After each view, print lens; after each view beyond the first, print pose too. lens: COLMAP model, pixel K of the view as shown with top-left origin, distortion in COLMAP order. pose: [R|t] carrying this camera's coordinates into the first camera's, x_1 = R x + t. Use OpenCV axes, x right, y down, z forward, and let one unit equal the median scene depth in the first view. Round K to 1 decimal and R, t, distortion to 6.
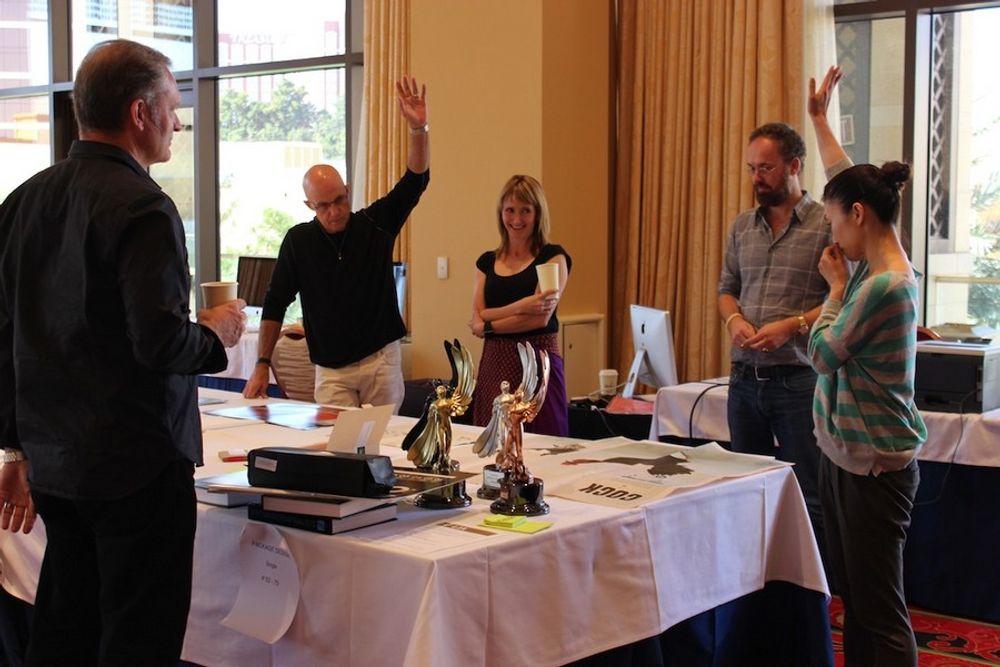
lens RADIAL K [[1444.8, 0, 500.0], [0, 1444.8, 333.5], [0, 0, 1]] dist [0.013550, -0.018124]
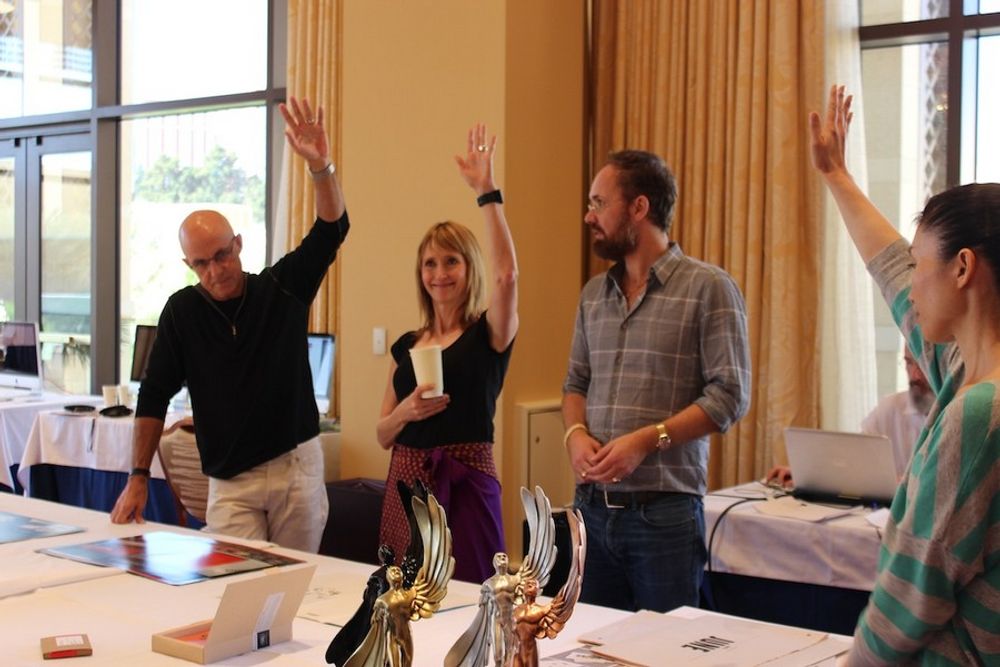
lens RADIAL K [[1428.4, 0, 500.0], [0, 1428.4, 333.5], [0, 0, 1]] dist [0.001057, 0.014406]
pose [[0.998733, 0.008109, 0.049674, -0.012120], [-0.005858, 0.998957, -0.045291, -0.014277], [-0.049990, 0.044942, 0.997738, 0.203259]]
